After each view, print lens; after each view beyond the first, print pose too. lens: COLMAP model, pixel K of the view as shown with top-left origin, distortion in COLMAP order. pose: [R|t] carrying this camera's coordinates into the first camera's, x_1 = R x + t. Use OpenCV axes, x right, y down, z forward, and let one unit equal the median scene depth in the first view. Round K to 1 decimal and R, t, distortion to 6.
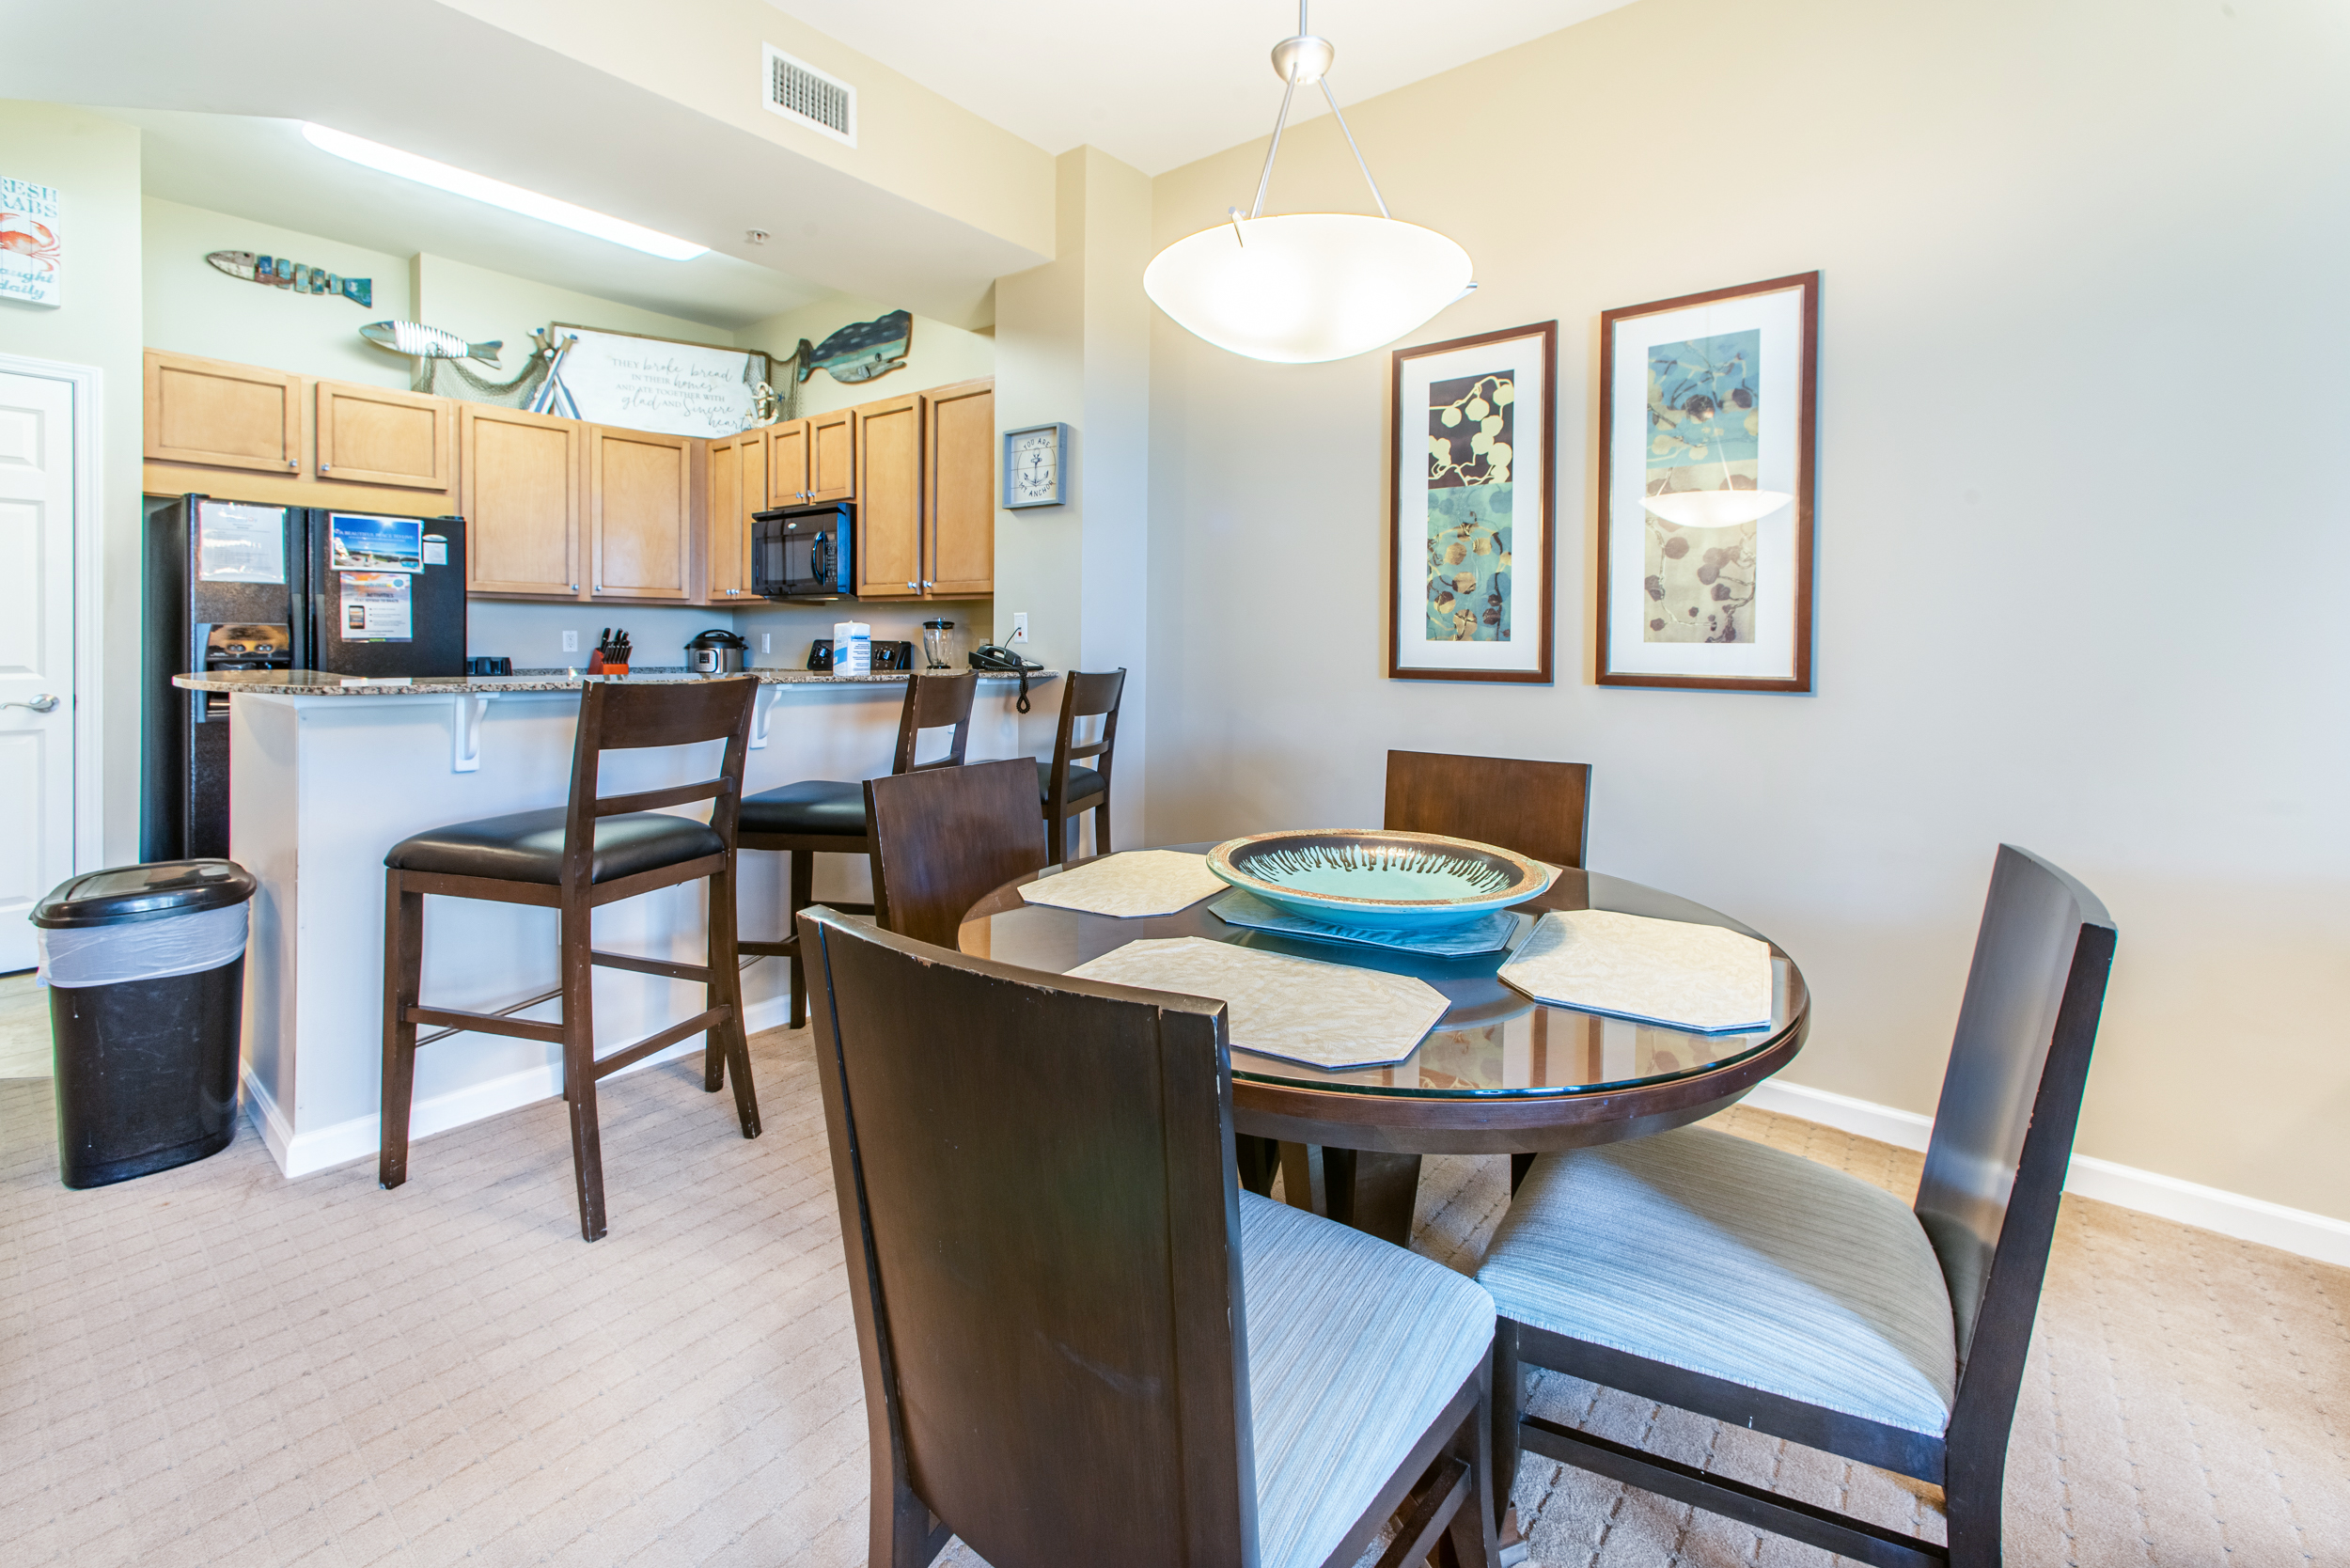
lens RADIAL K [[994.8, 0, 1175.5], [0, 994.8, 654.6], [0, 0, 1]] dist [0.008626, 0.000484]
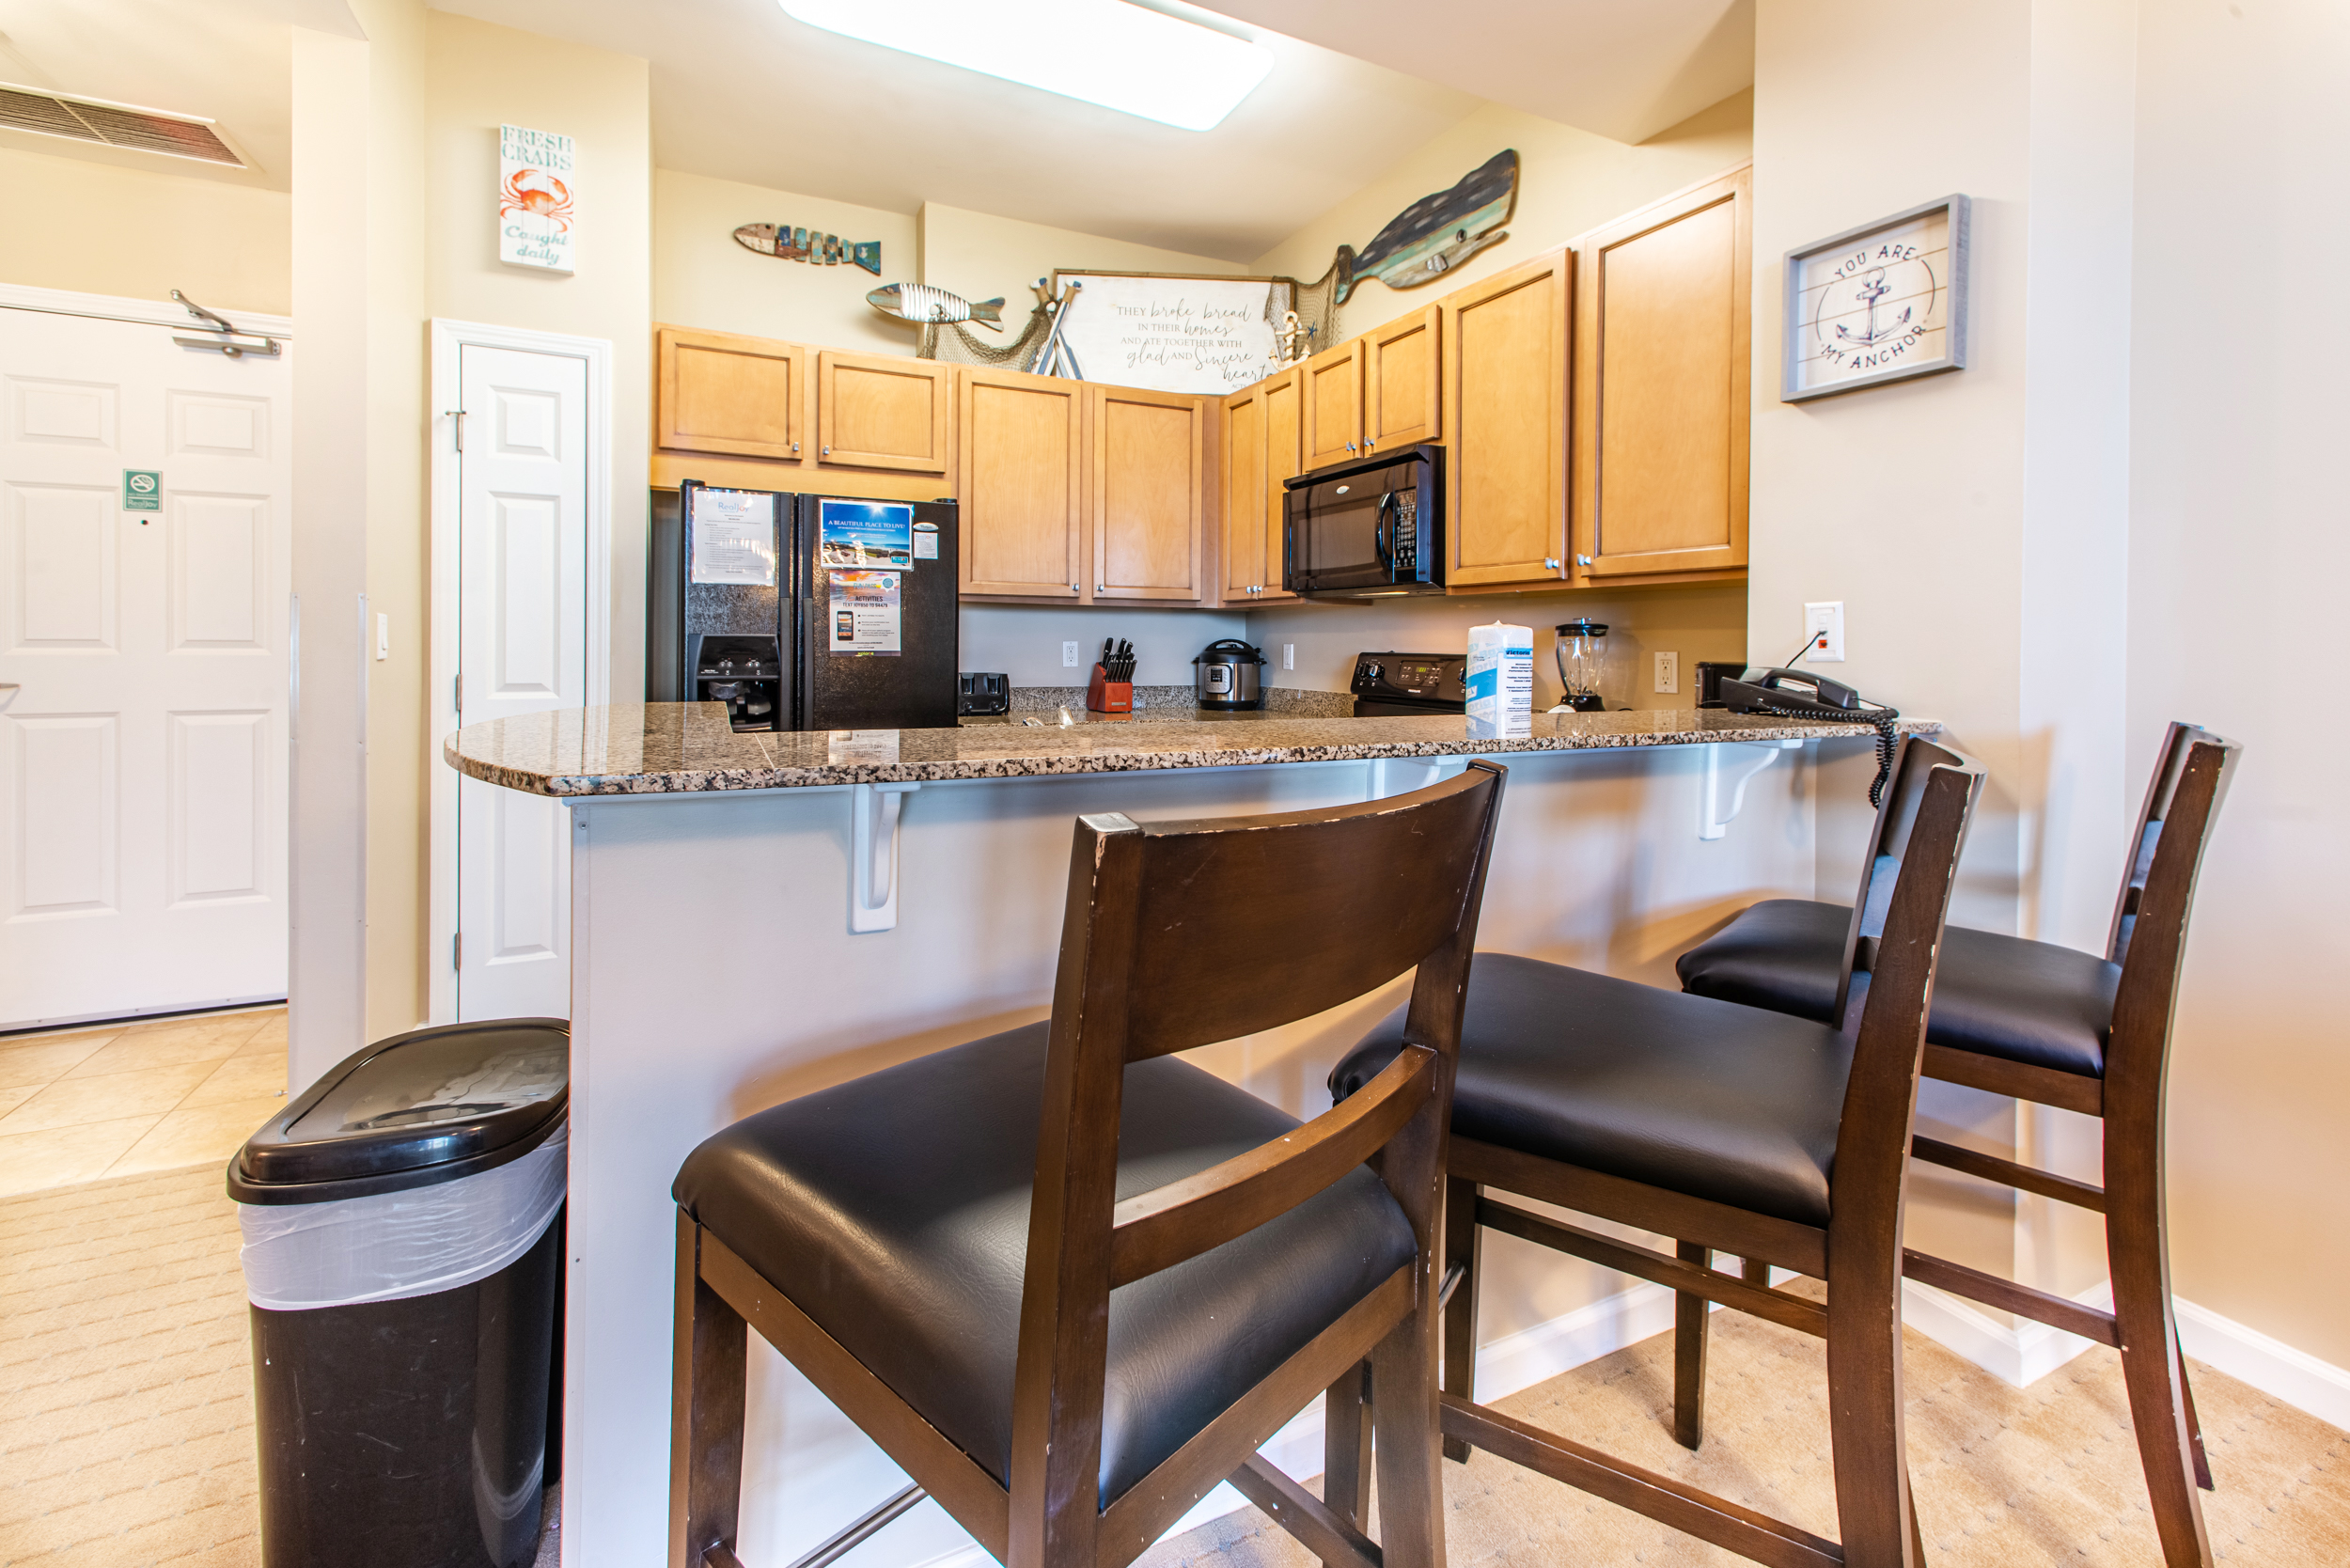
lens RADIAL K [[994.8, 0, 1175.5], [0, 994.8, 654.6], [0, 0, 1]] dist [0.008626, 0.000484]
pose [[0.902755, 0.001980, -0.430150, -0.196884], [-0.006017, 0.999950, -0.008024, -0.007773], [0.430112, 0.009832, 0.902722, 0.333190]]
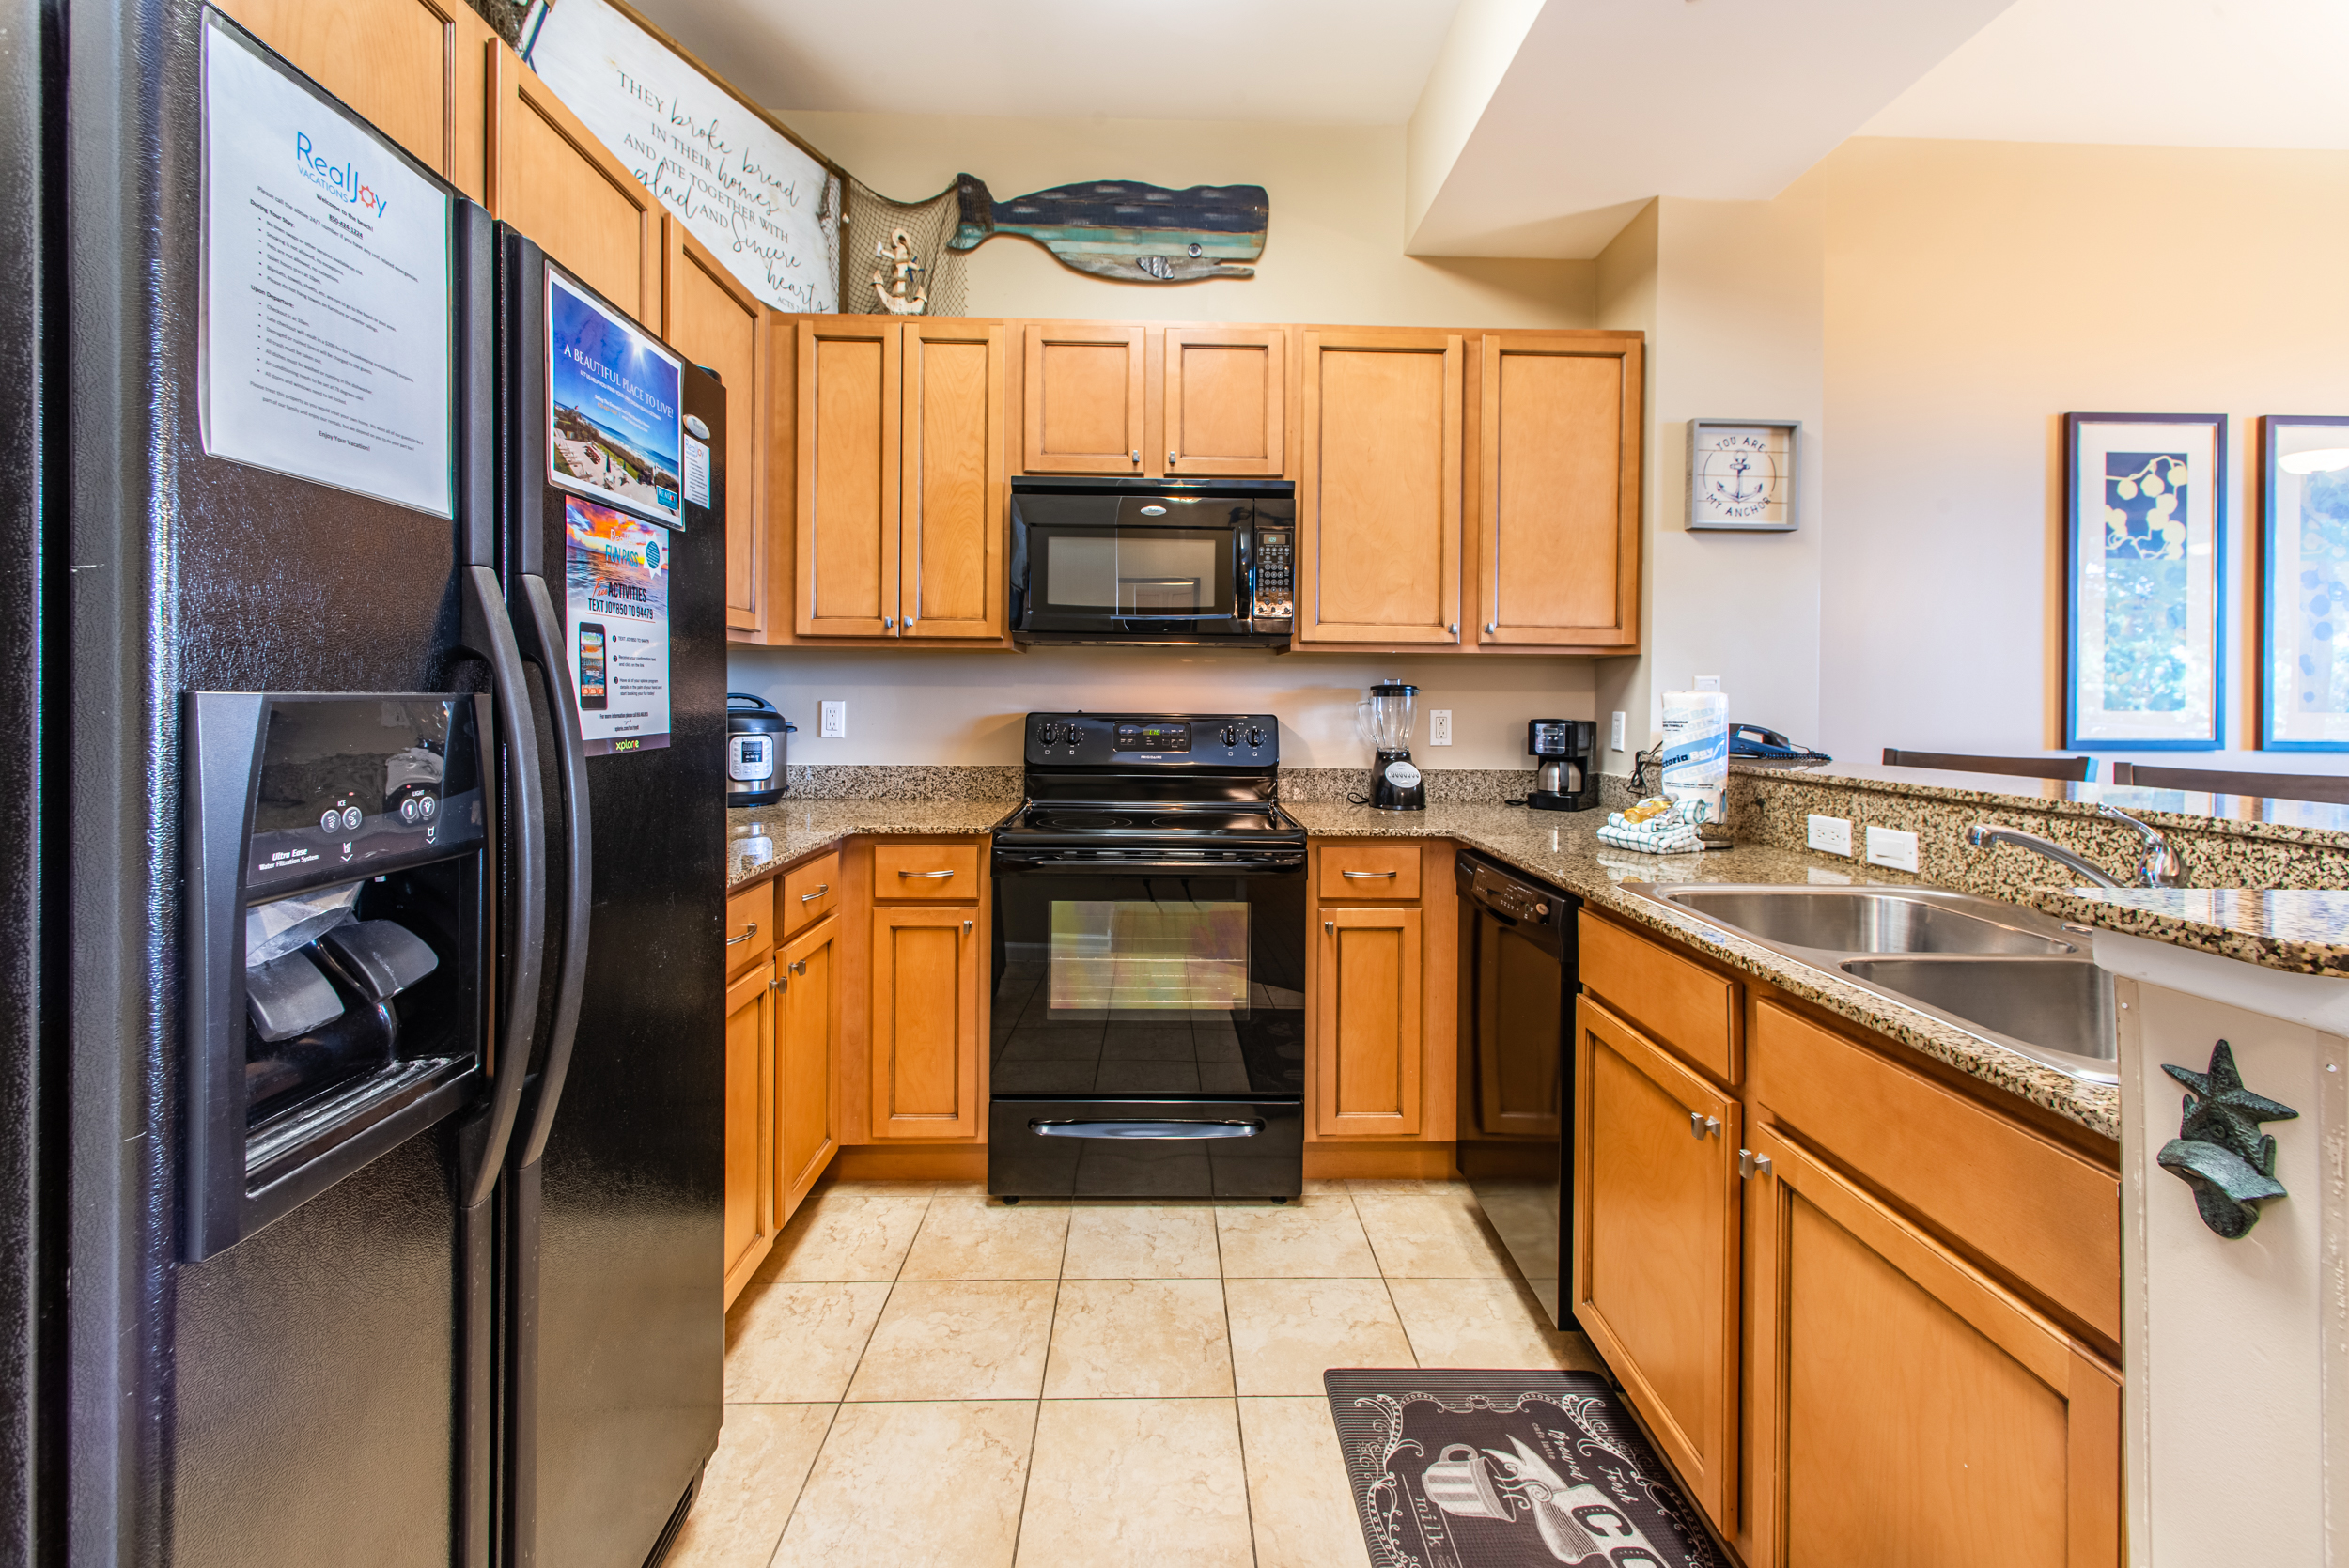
lens RADIAL K [[973.5, 0, 1185.4], [0, 973.5, 706.9], [0, 0, 1]] dist [0.007323, -0.000048]
pose [[0.760073, -0.010163, 0.649758, -0.752479], [0.010697, 0.999938, 0.003128, -0.021811], [-0.649749, 0.004573, 0.760135, 0.595719]]
